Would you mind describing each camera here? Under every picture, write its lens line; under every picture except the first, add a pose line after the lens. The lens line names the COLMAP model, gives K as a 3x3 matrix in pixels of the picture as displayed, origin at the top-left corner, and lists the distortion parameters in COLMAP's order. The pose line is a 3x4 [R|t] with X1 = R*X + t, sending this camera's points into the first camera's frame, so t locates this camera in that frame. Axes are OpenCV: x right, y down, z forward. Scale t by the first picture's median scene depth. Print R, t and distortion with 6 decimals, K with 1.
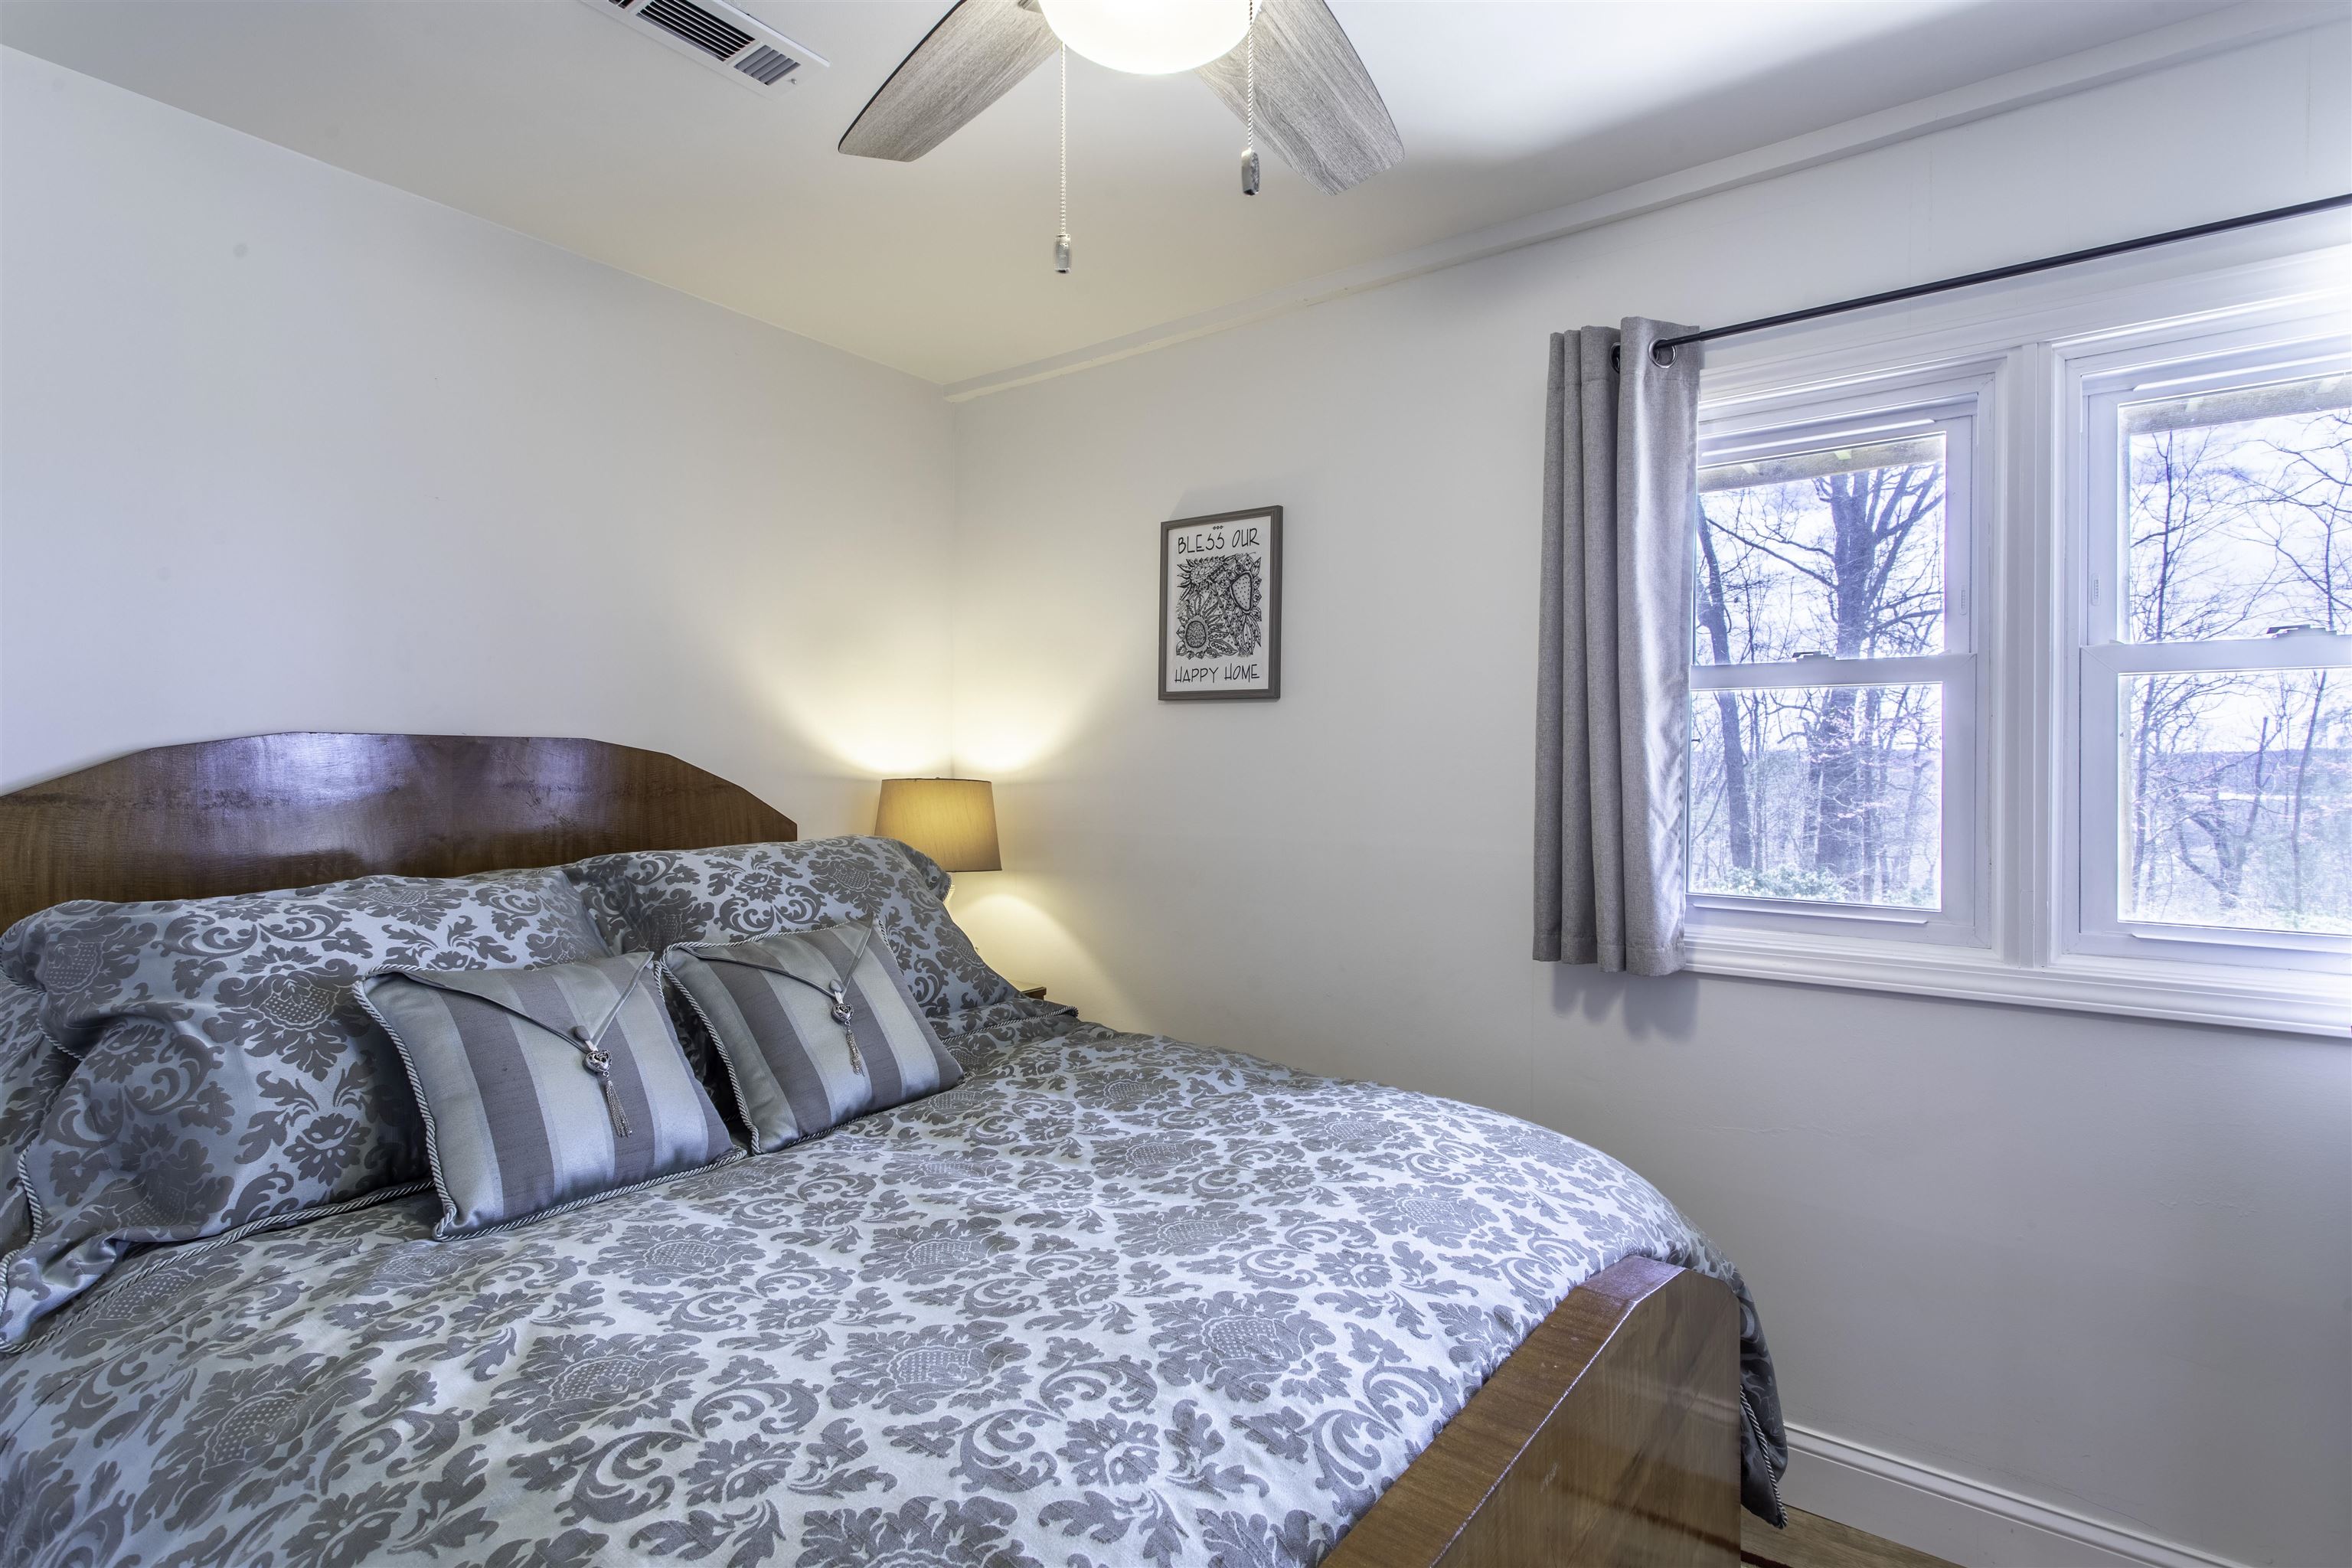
lens RADIAL K [[1142.3, 0, 1091.3], [0, 1142.3, 771.2], [0, 0, 1]] dist [0.002794, 0.001750]
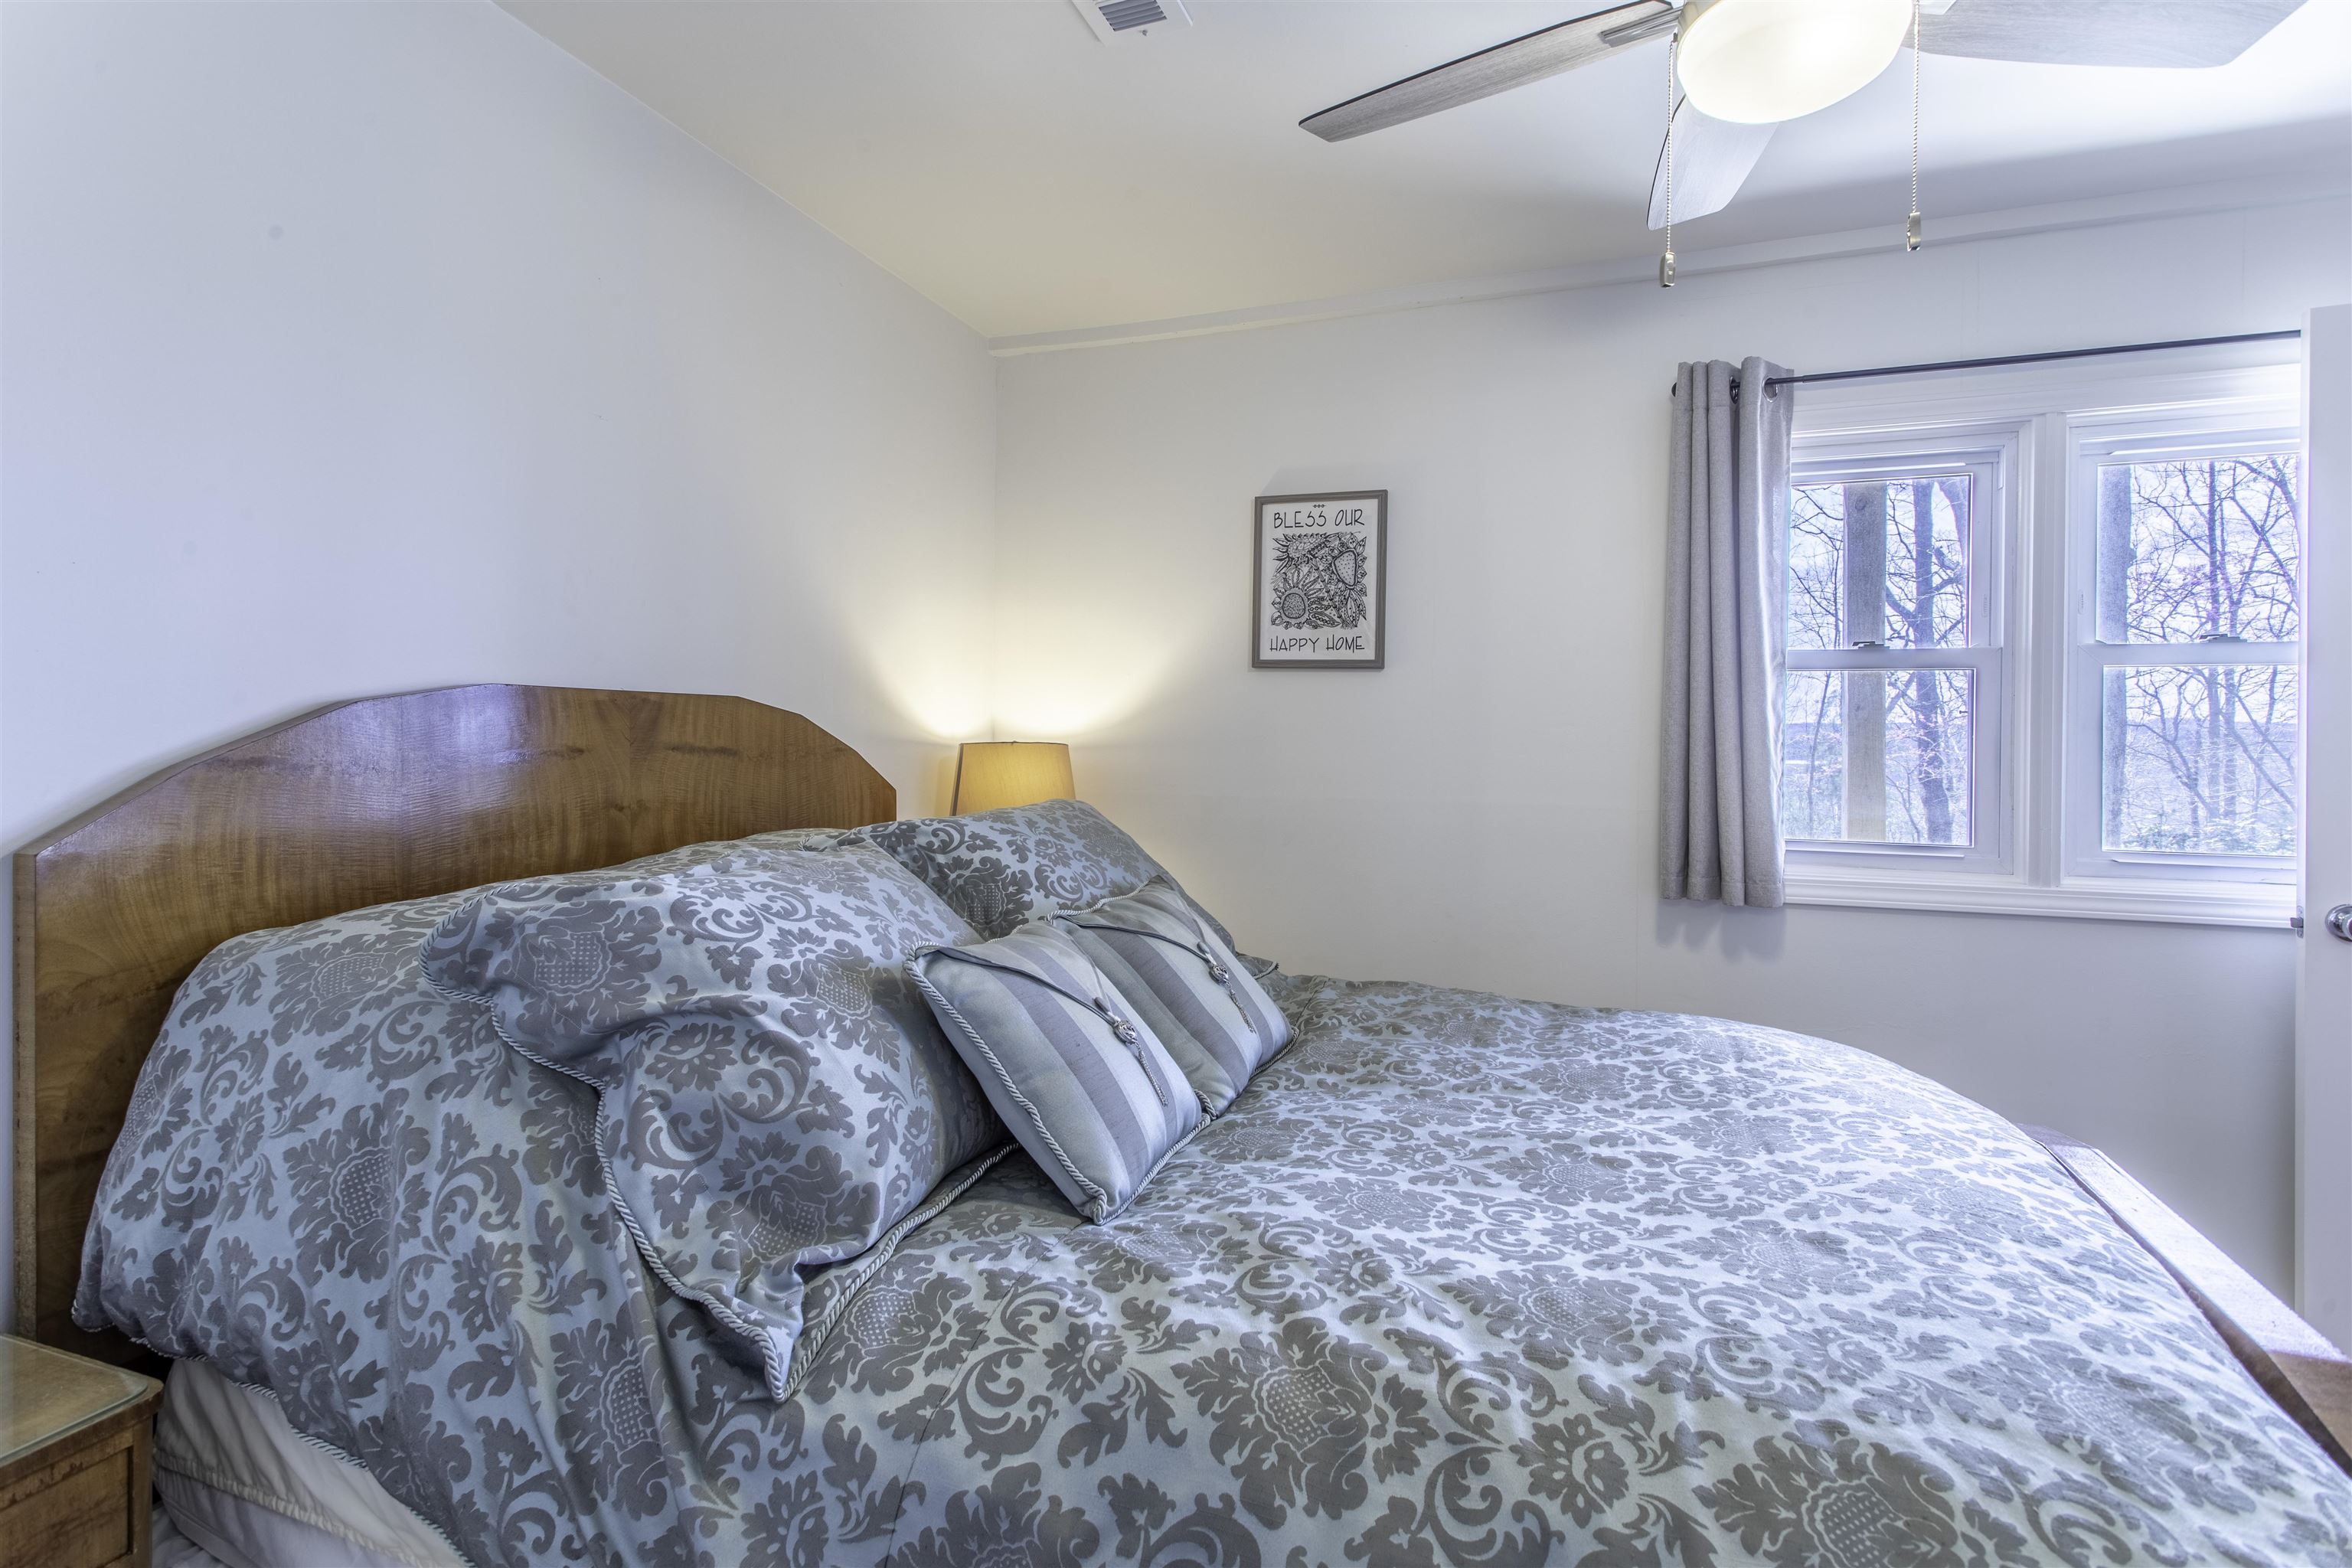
lens RADIAL K [[1142.3, 0, 1158.3], [0, 1142.3, 736.7], [0, 0, 1]] dist [0.002794, 0.001750]
pose [[0.953036, 0.003958, 0.302831, -0.510219], [-0.003552, 0.999992, -0.001893, 0.004684], [-0.302836, 0.000728, 0.953042, 0.052598]]
